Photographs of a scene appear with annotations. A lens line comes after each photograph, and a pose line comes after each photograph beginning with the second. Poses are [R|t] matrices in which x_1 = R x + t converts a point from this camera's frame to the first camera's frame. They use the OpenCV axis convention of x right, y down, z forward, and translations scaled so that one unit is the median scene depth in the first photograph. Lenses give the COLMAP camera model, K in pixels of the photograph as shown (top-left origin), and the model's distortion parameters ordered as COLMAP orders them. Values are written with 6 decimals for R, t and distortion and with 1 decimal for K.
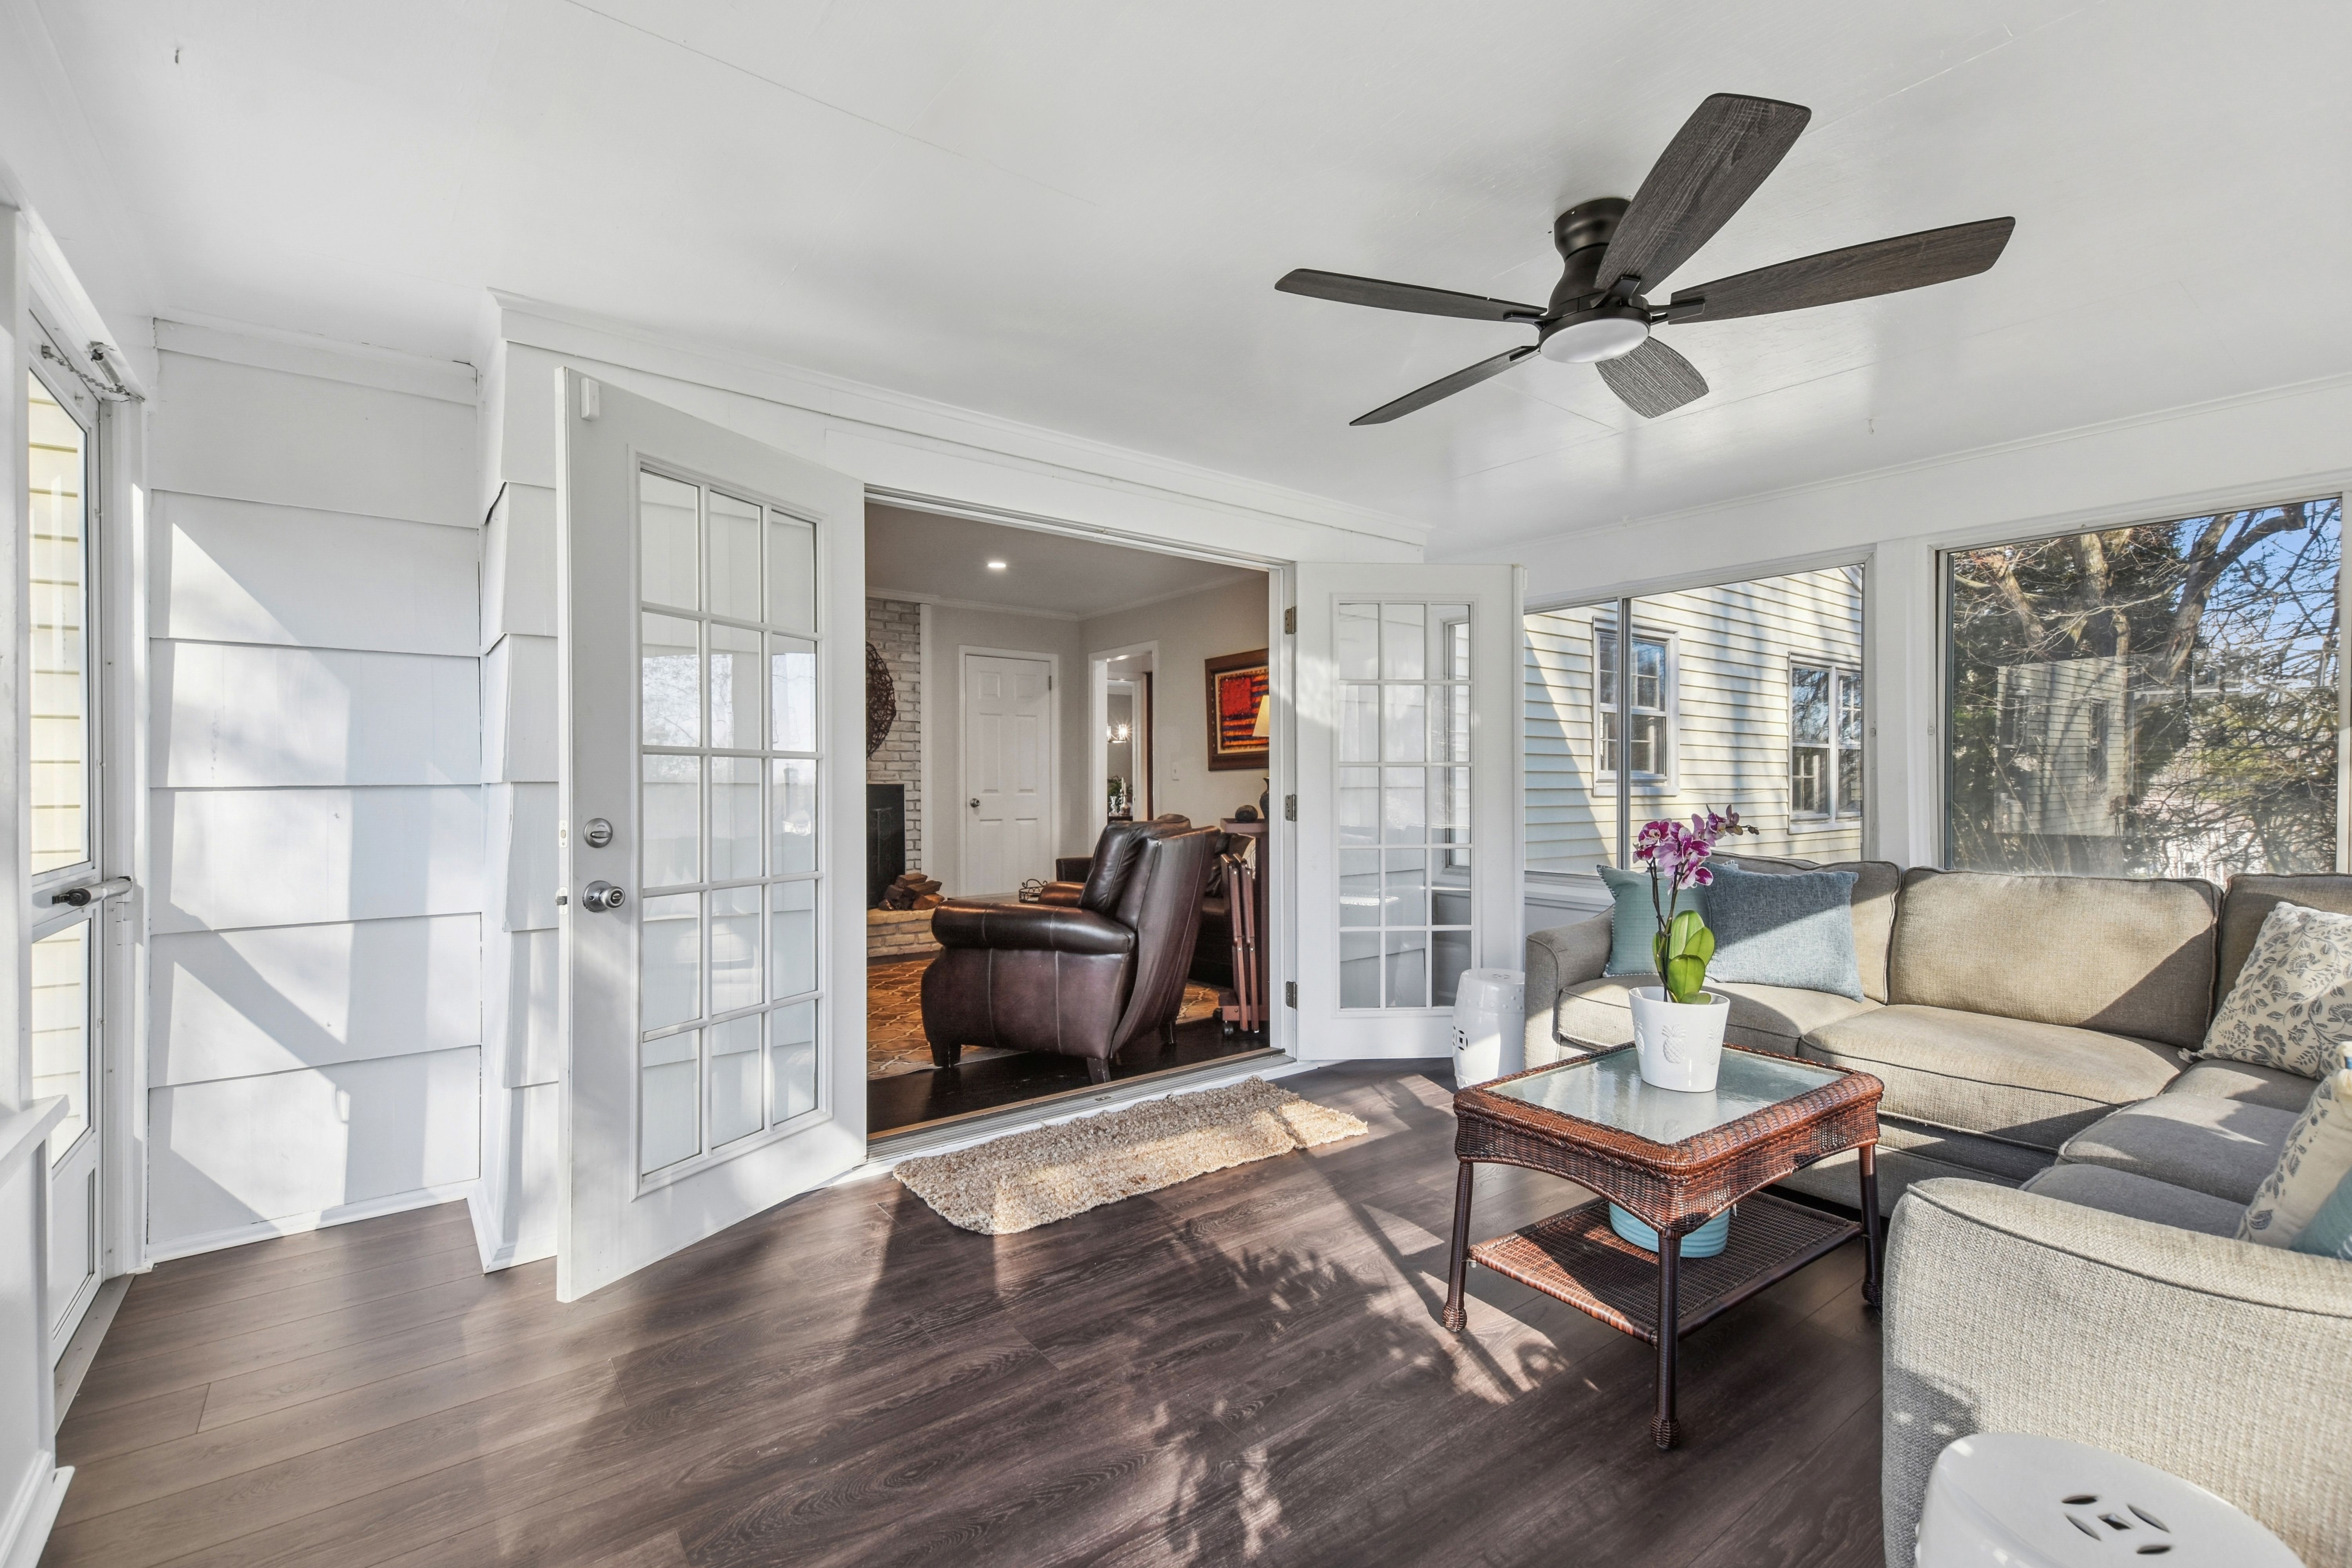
lens RADIAL K [[1029.9, 0, 1172.9], [0, 1029.9, 787.6], [0, 0, 1]] dist [0.007615, -0.001224]
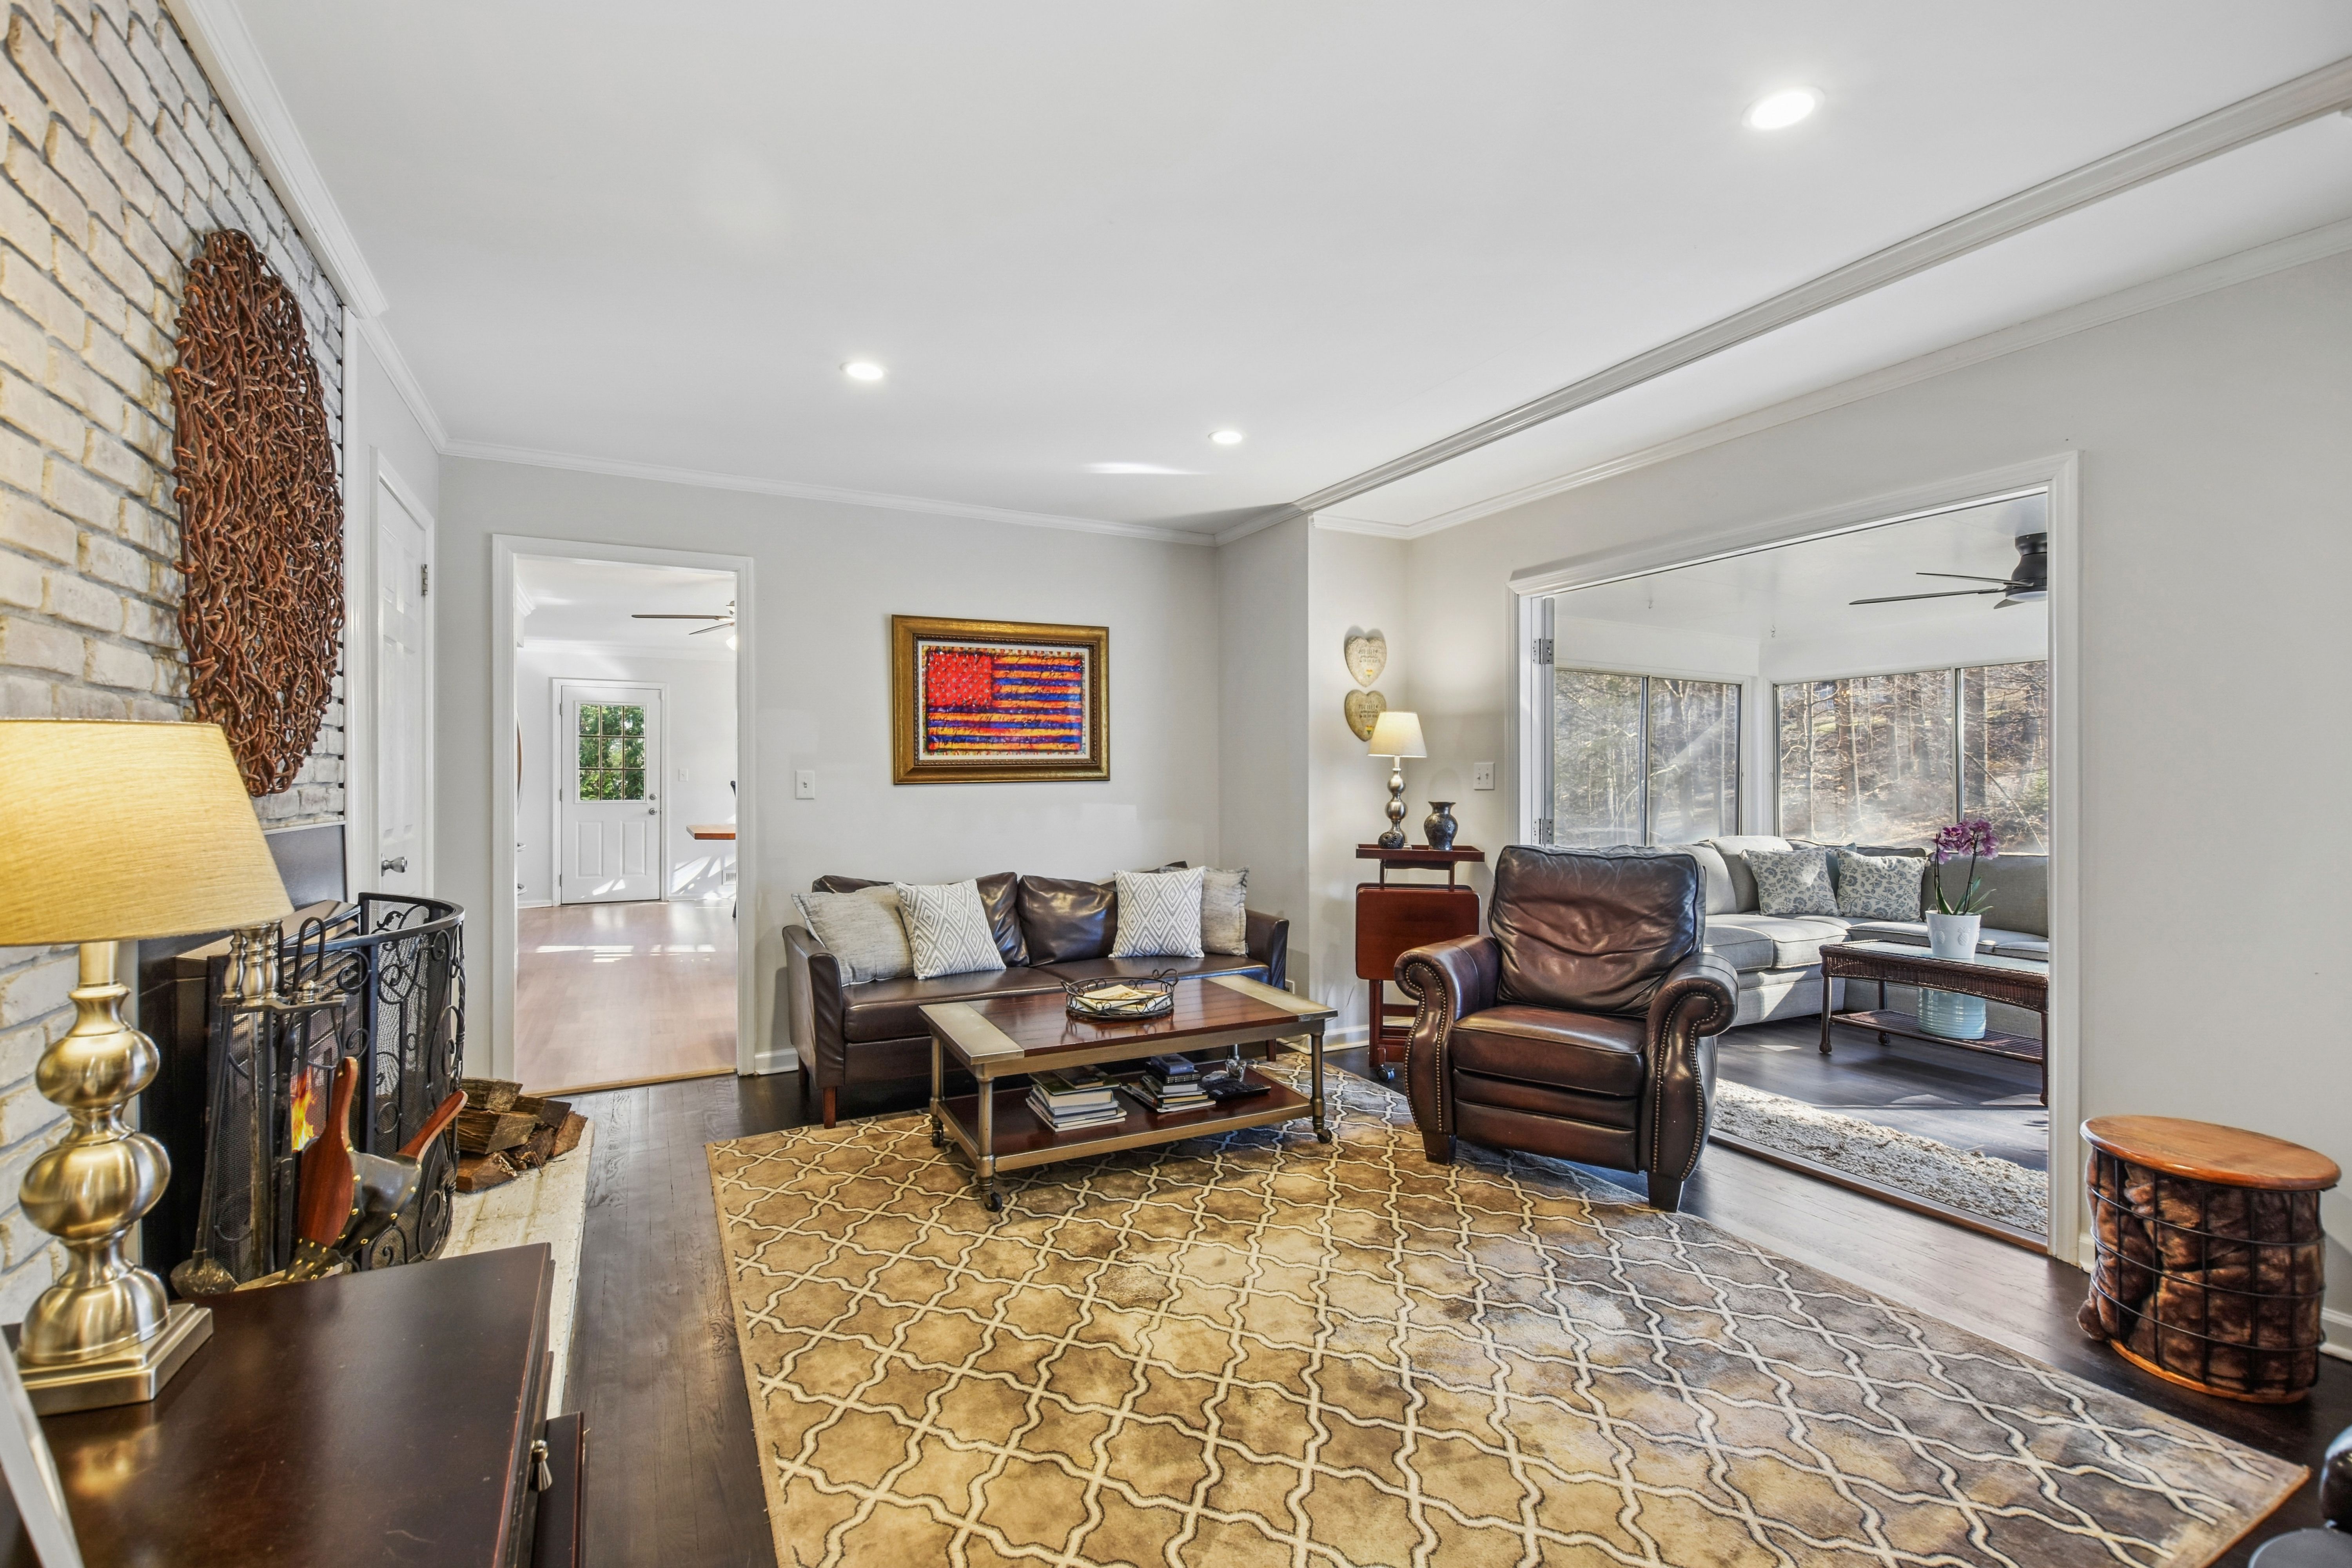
lens RADIAL K [[1029.9, 0, 1165.9], [0, 1029.9, 778.8], [0, 0, 1]] dist [0.007615, -0.001224]
pose [[0.164601, 0.001718, 0.986359, -1.278158], [-0.002111, 0.999997, -0.001390, -0.042415], [-0.986358, -0.001853, 0.164604, 1.562889]]
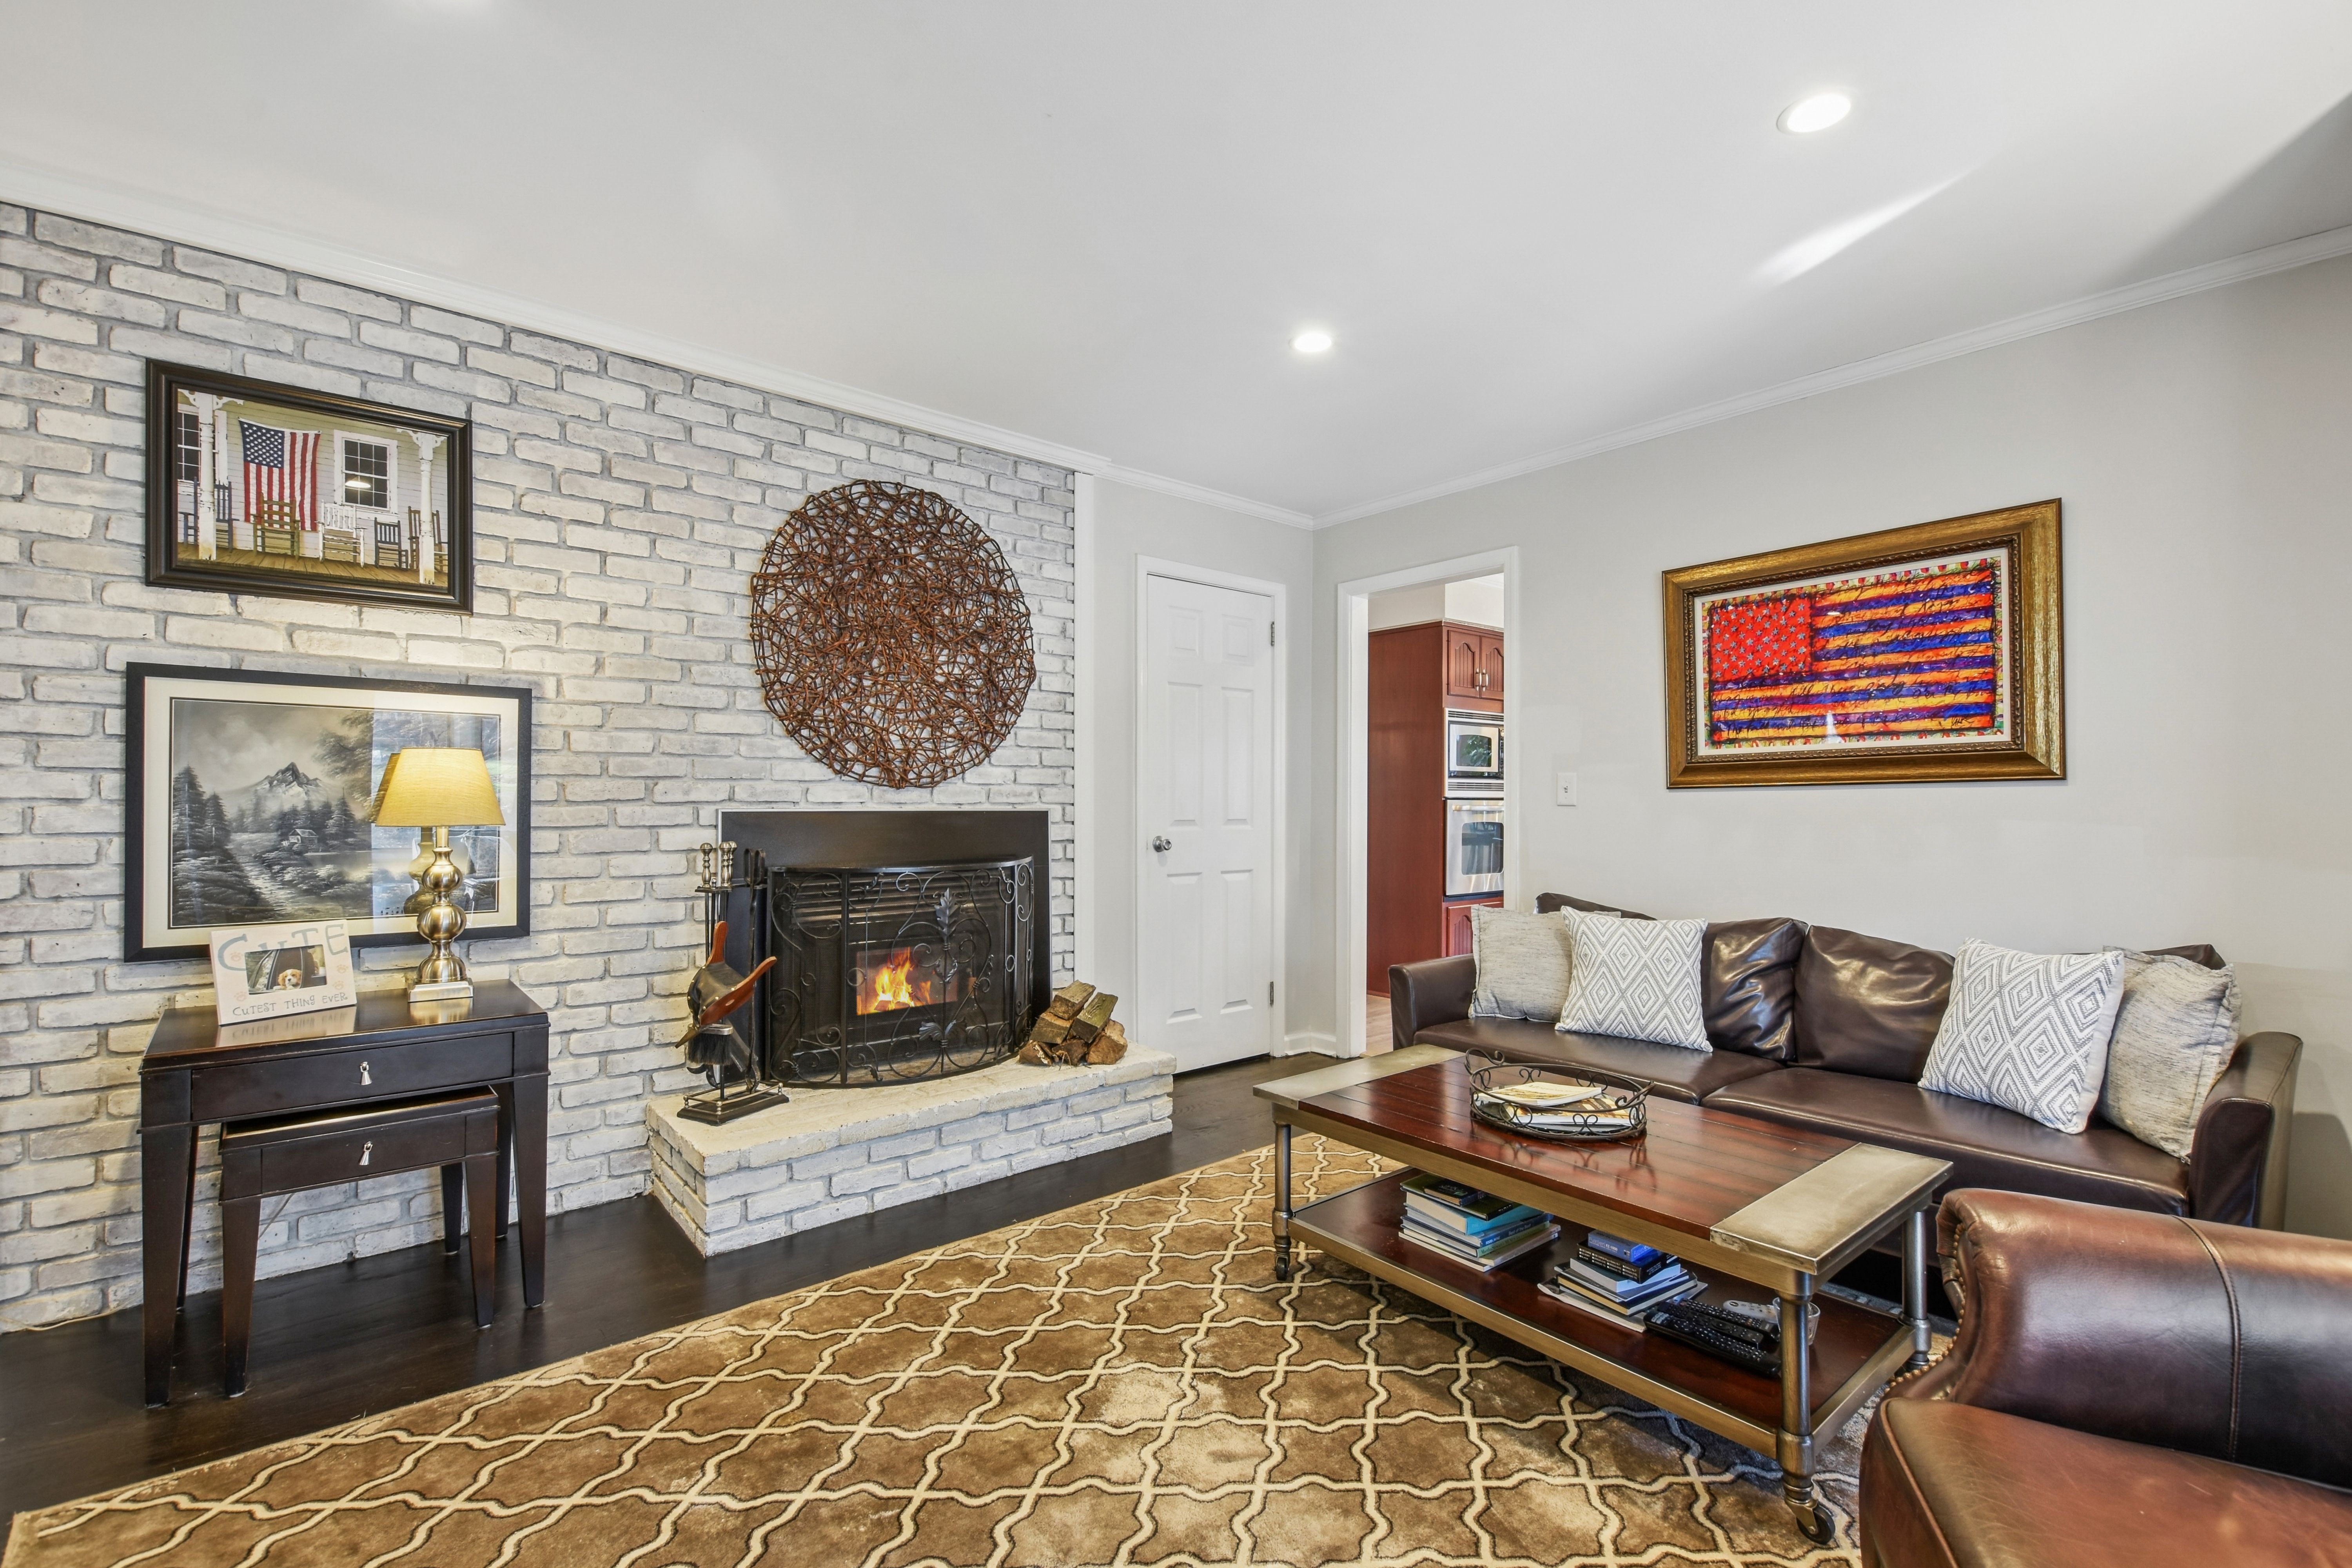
lens RADIAL K [[1029.9, 0, 1171.7], [0, 1029.9, 795.3], [0, 0, 1]] dist [0.007615, -0.001224]
pose [[0.998657, 0.004677, 0.051606, -0.518574], [-0.004499, 0.999984, -0.003570, -0.021989], [-0.051622, 0.003333, 0.998661, 1.084306]]
